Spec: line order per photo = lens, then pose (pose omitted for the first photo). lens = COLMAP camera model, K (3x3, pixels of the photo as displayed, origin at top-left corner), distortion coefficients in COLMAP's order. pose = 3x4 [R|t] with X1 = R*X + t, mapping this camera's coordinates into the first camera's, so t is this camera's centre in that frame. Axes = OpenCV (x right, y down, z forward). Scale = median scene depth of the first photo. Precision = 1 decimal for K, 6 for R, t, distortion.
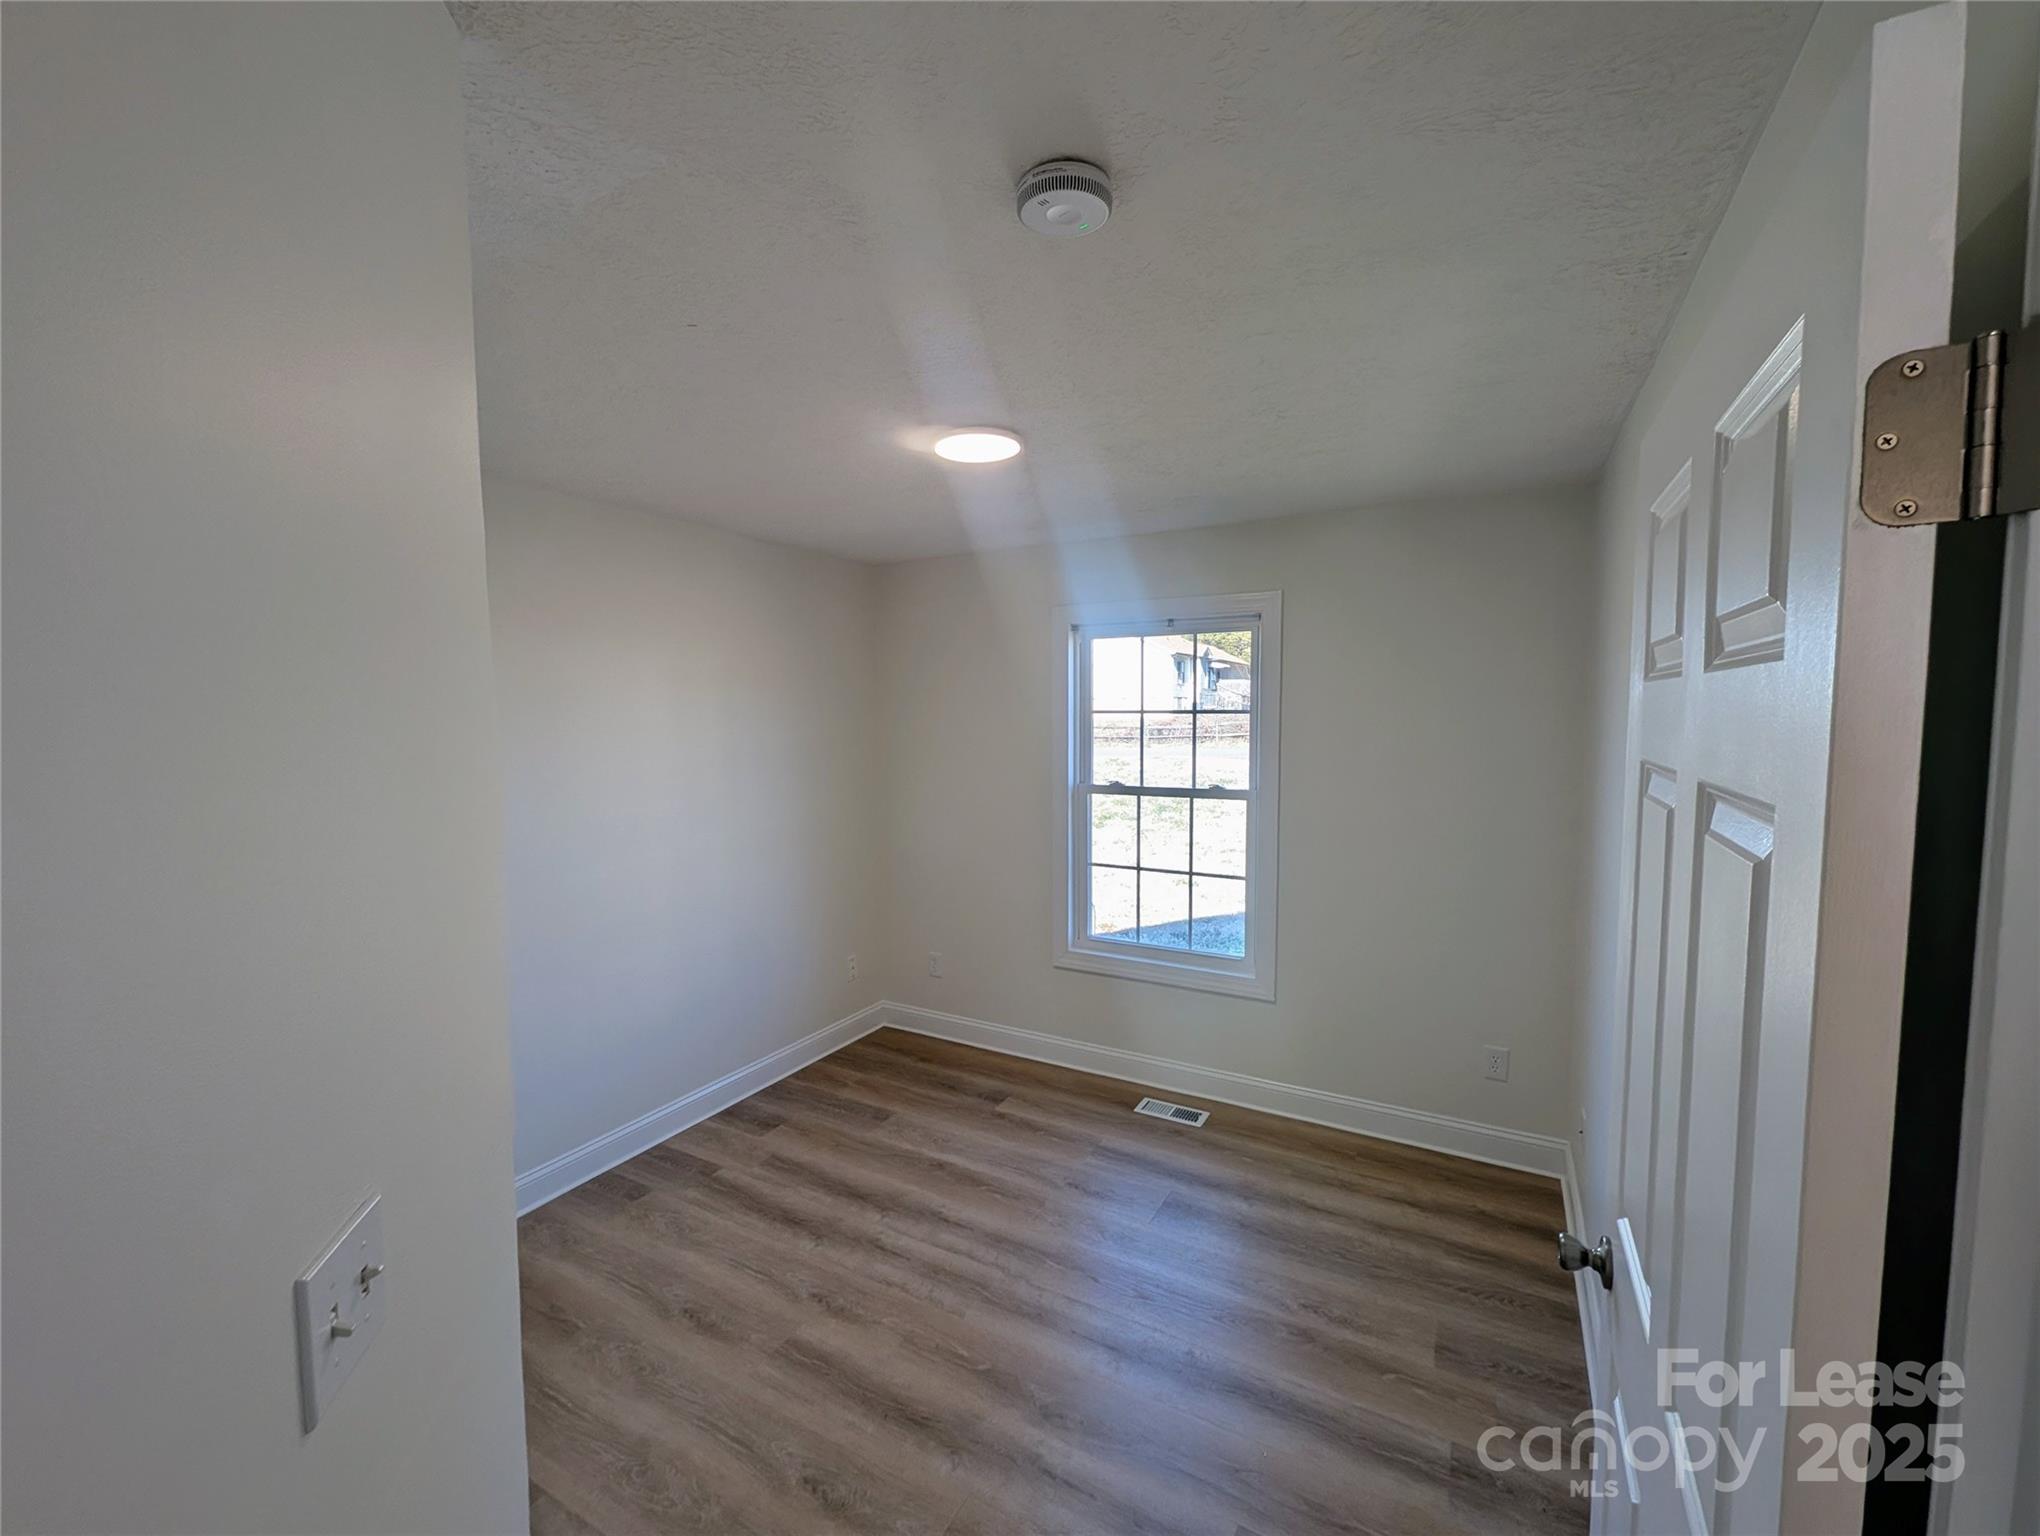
lens RADIAL K [[845.1, 0, 1009.5], [0, 845.1, 772.9], [0, 0, 1]] dist [0.000568, 0.000324]
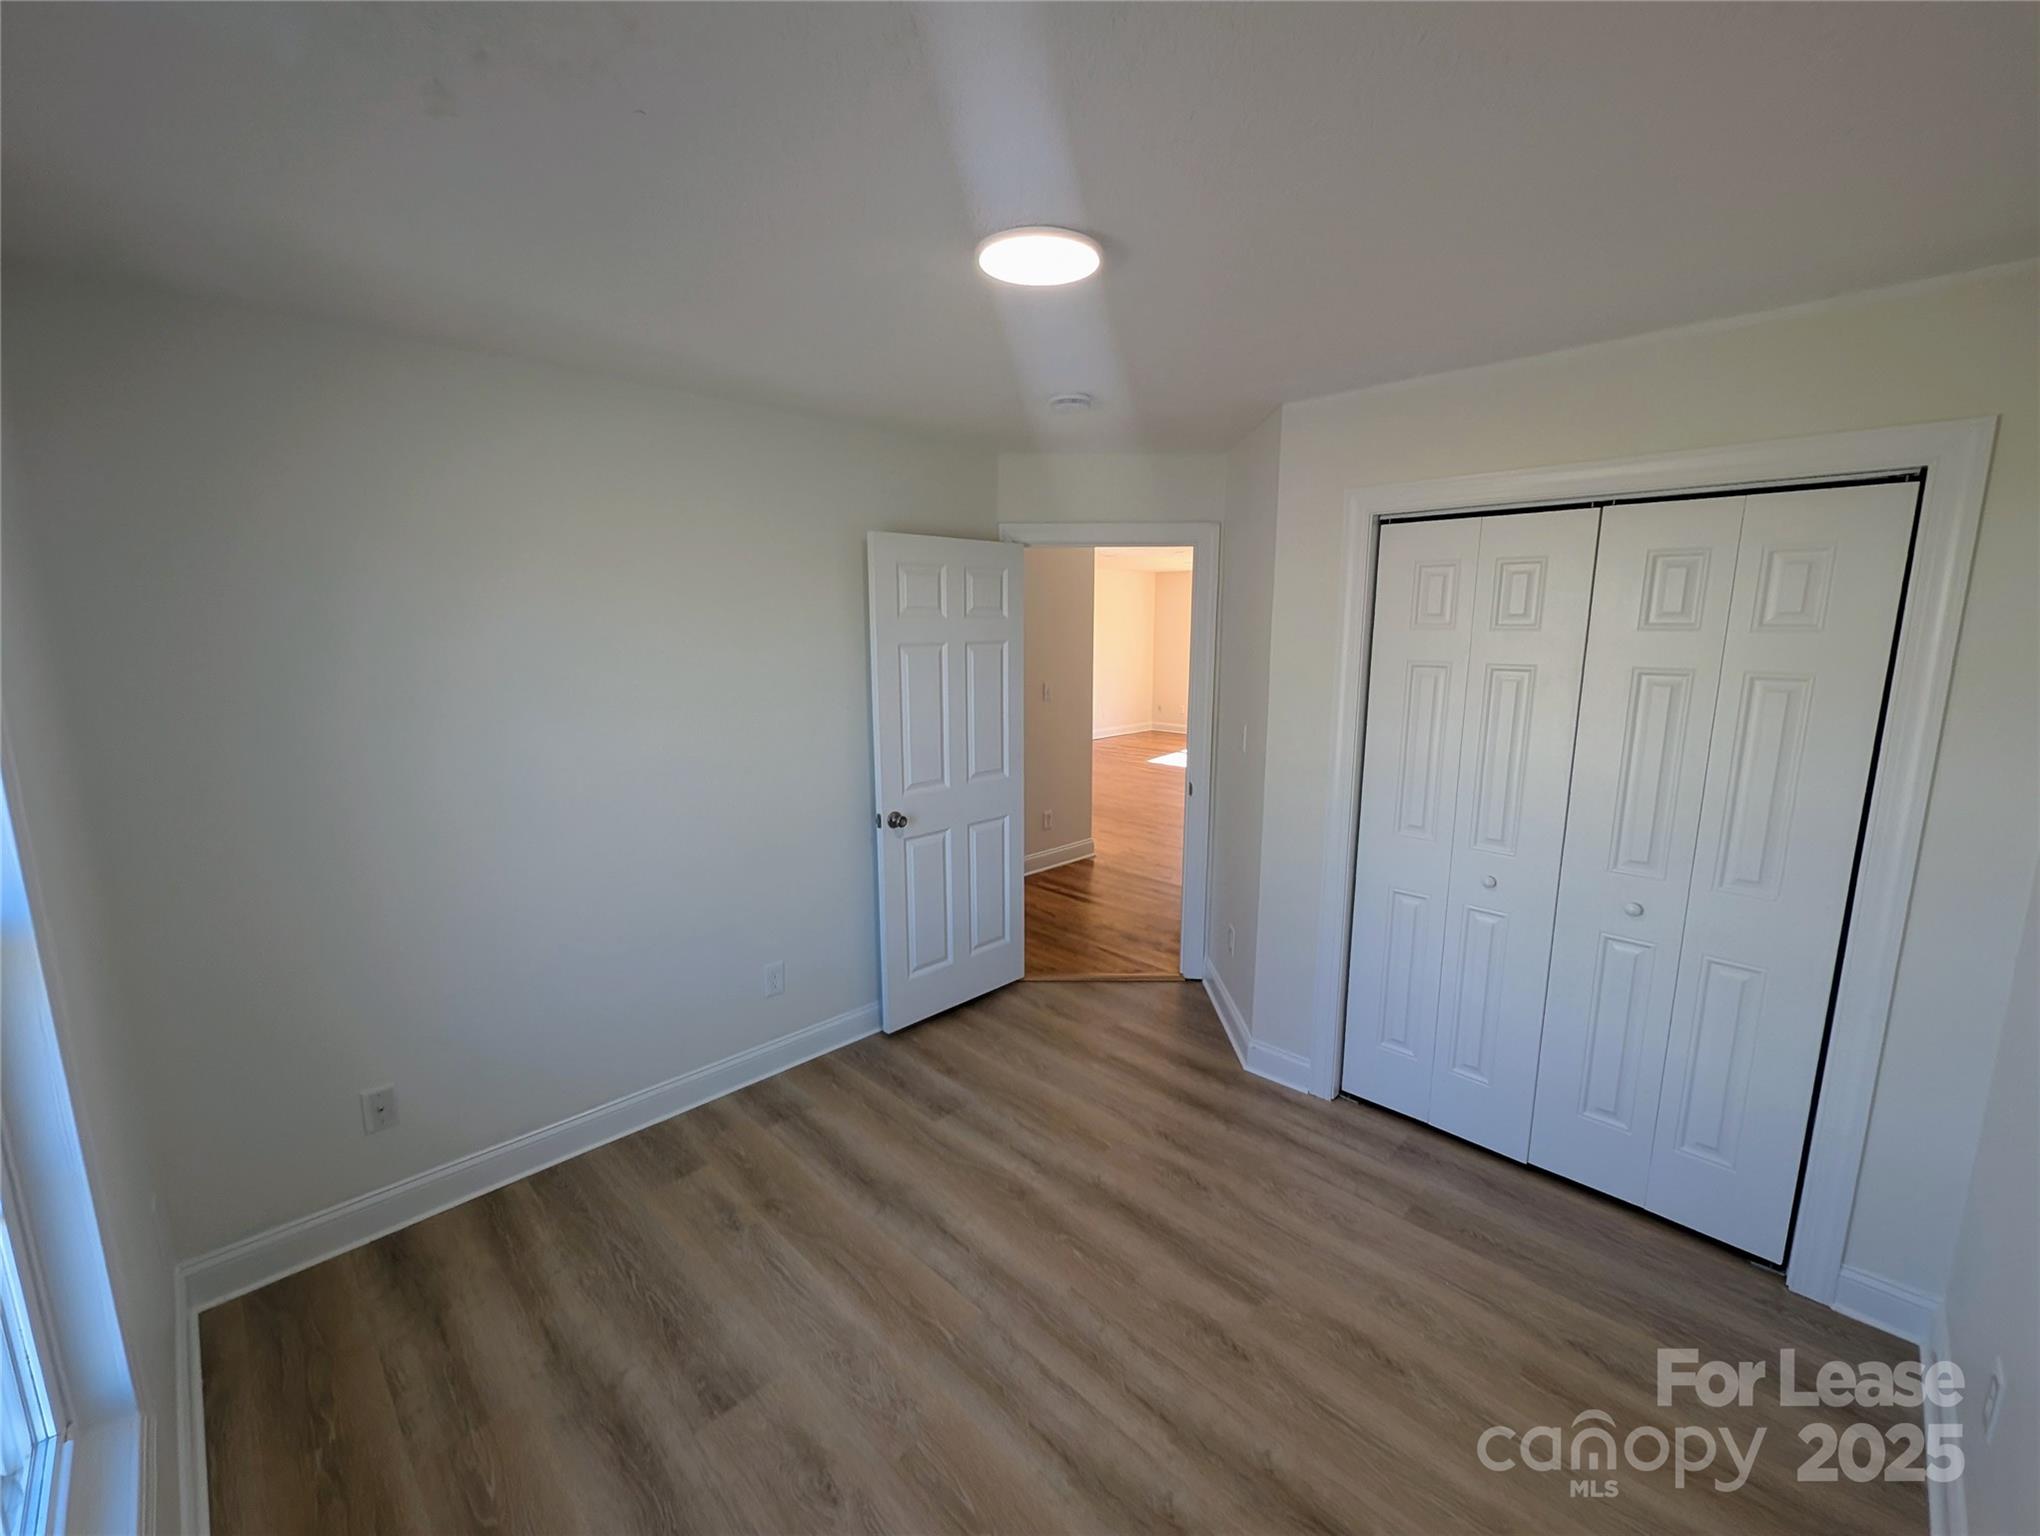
lens RADIAL K [[845.1, 0, 1009.5], [0, 845.1, 772.9], [0, 0, 1]] dist [0.000568, 0.000324]
pose [[-0.963080, -0.037974, 0.266525, -0.205942], [0.029004, 0.969604, 0.242955, -0.131054], [-0.267650, 0.241716, -0.932704, 1.663129]]
